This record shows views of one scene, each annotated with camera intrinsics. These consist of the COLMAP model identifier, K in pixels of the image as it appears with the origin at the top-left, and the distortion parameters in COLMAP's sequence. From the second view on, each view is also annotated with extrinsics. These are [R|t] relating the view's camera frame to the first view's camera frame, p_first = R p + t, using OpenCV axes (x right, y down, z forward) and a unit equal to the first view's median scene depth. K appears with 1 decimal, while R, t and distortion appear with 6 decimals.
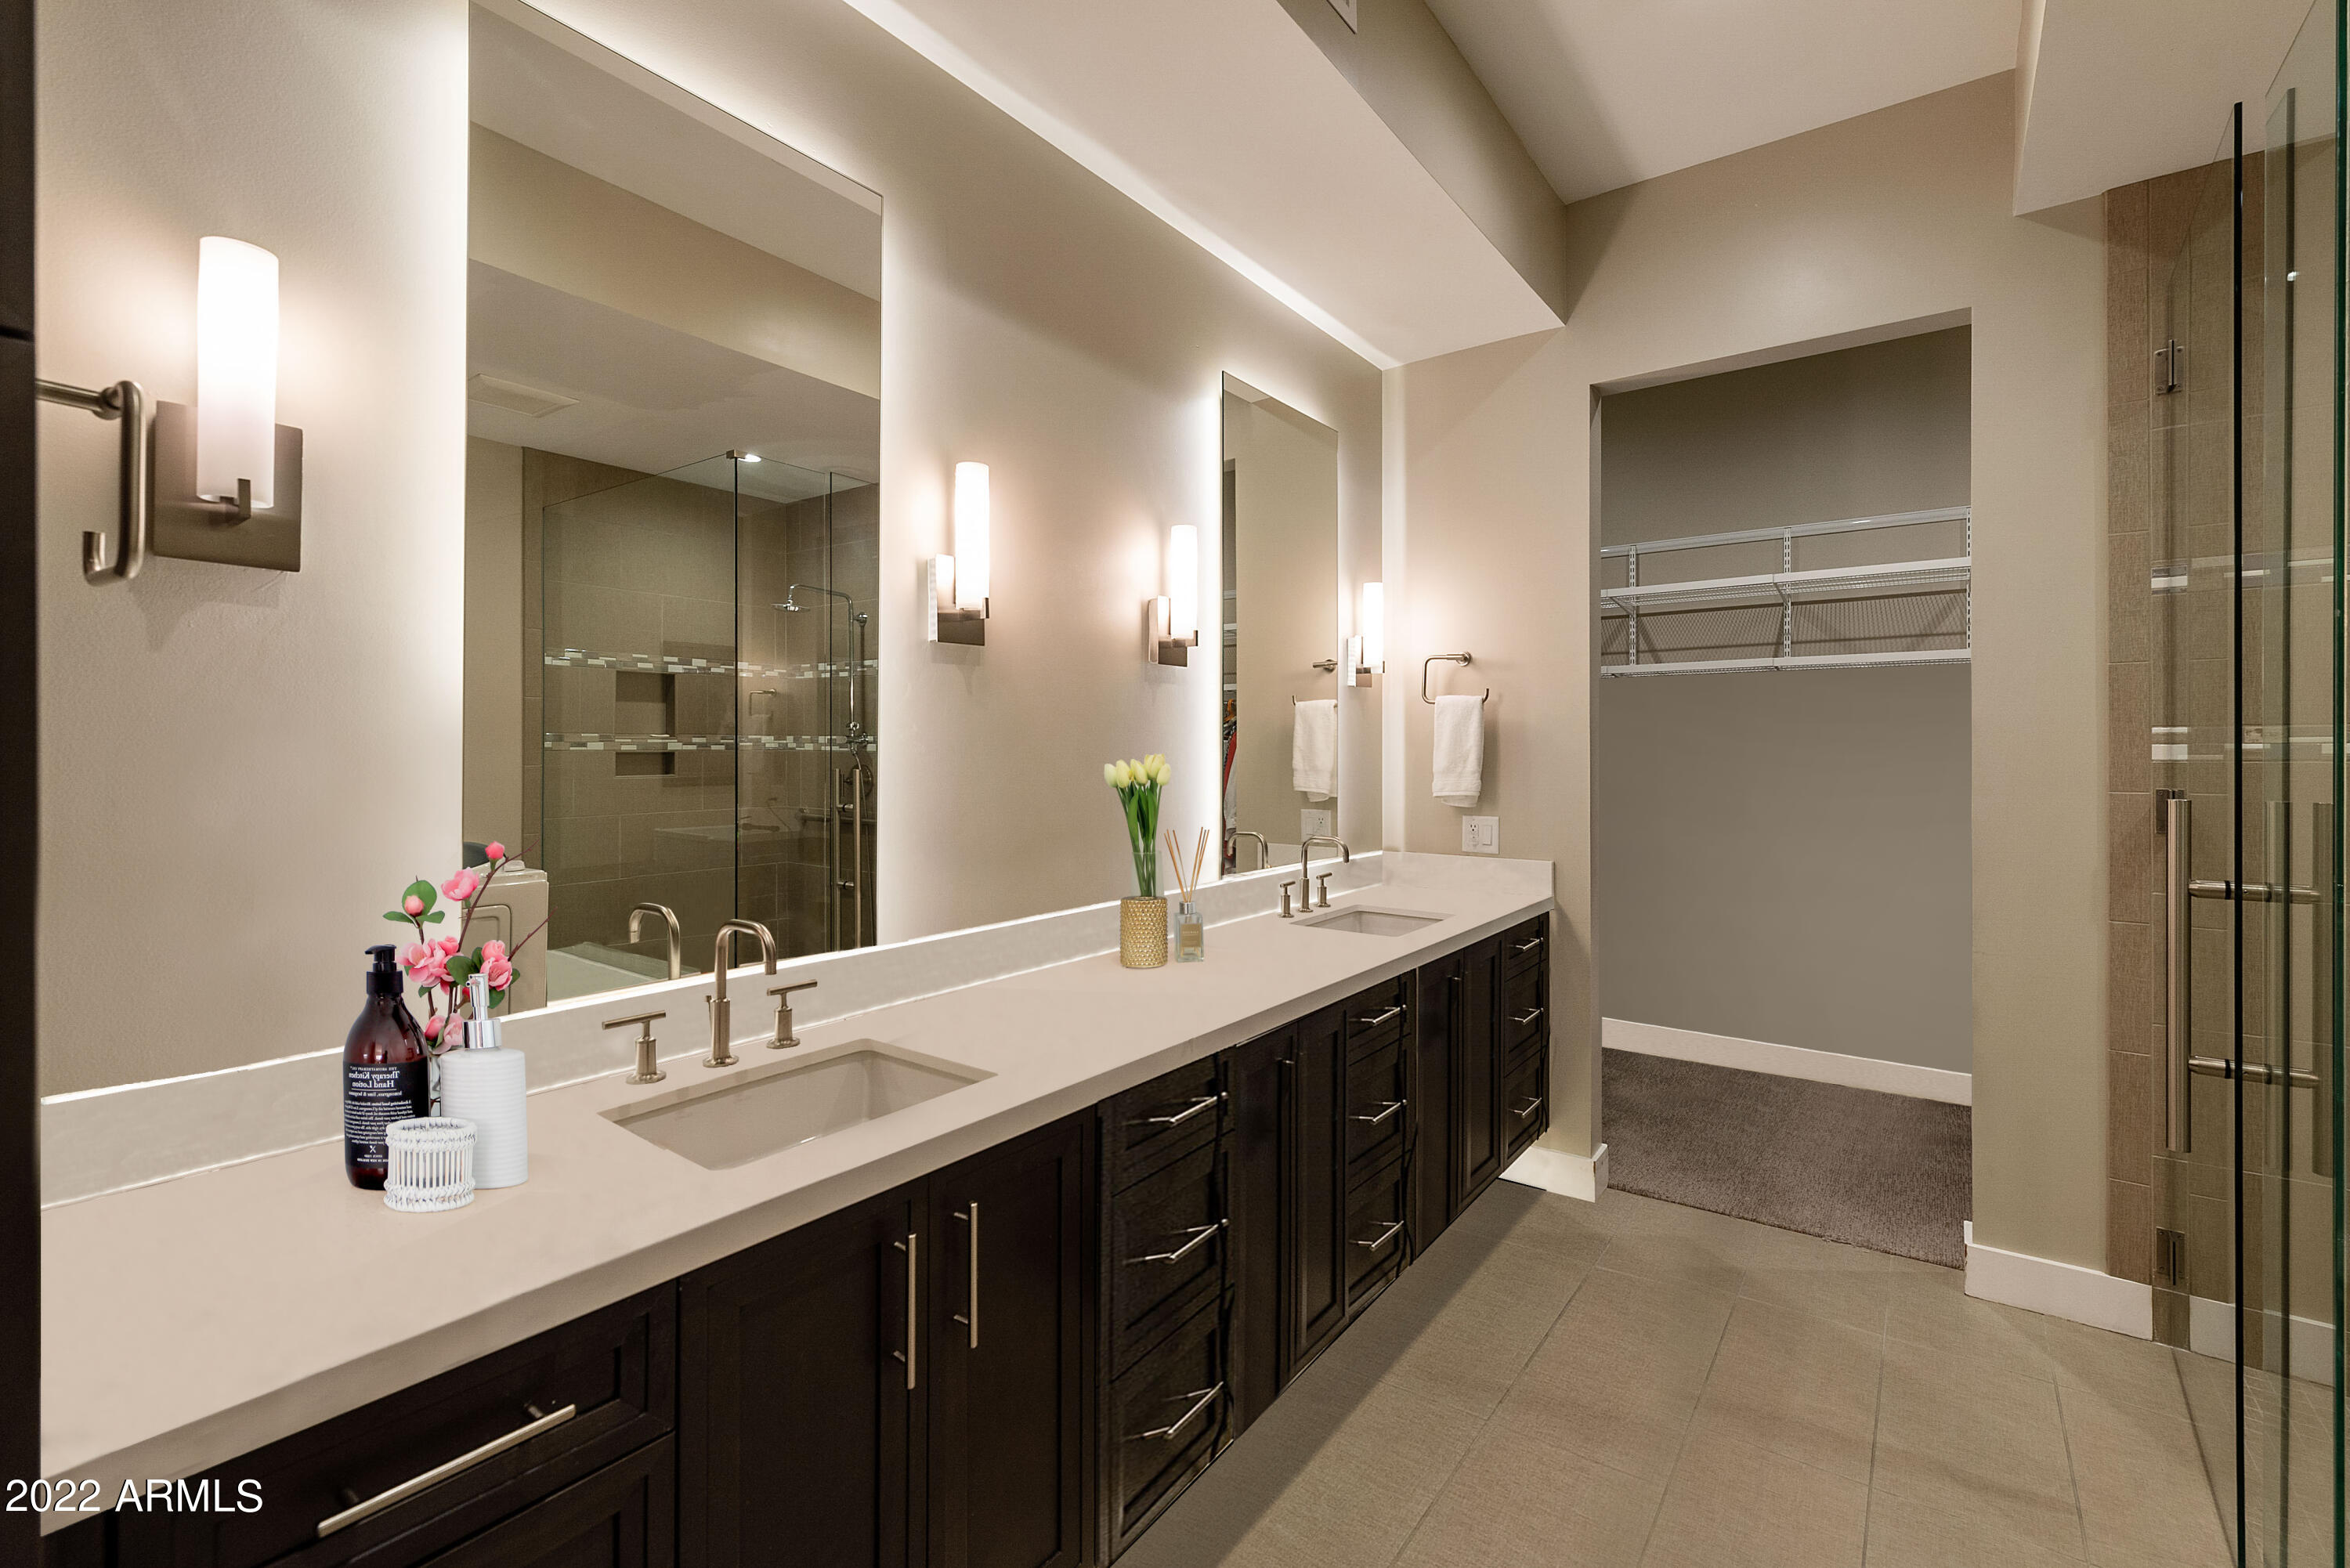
lens RADIAL K [[1013.5, 0, 1180.5], [0, 1013.5, 765.4], [0, 0, 1]] dist [-0.000542, 0.000390]
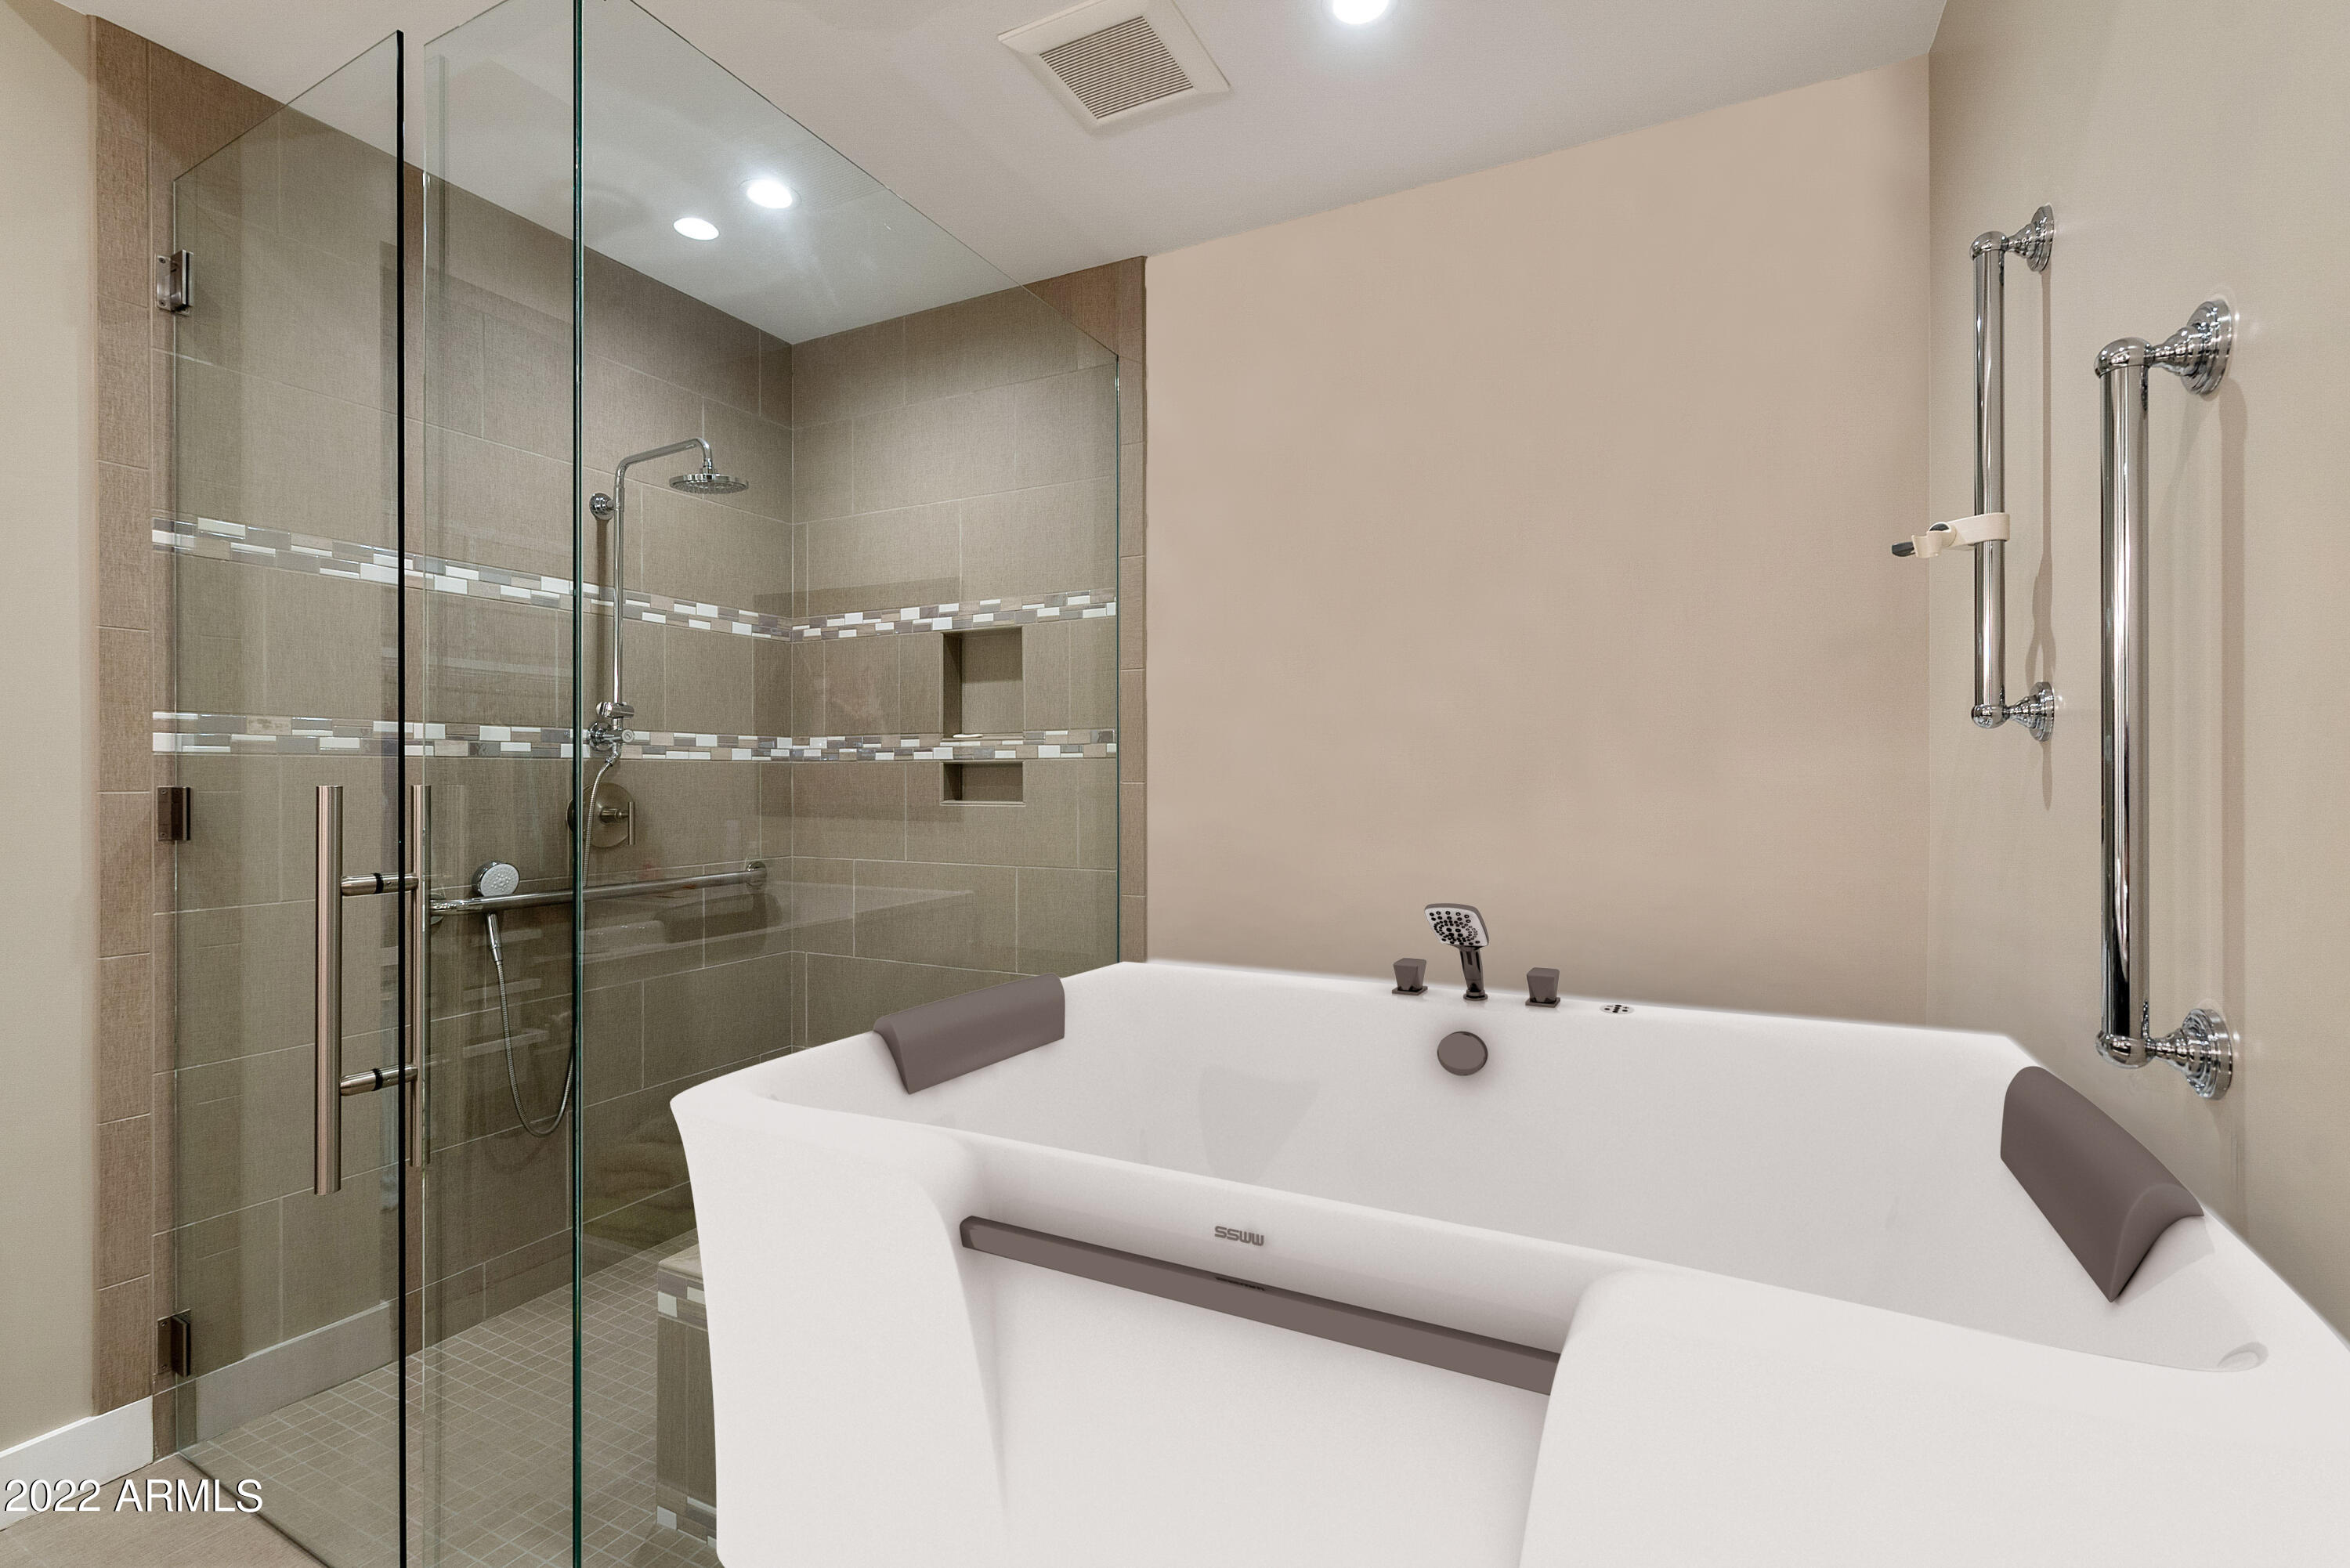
lens RADIAL K [[1027.7, 0, 1176.5], [0, 1027.7, 776.9], [0, 0, 1]] dist [-0.000145, 0.000130]
pose [[-0.169741, 0.002322, 0.985486, -0.000944], [0.017348, 0.999849, 0.000632, 0.029074], [-0.985336, 0.017204, -0.169756, 0.327613]]
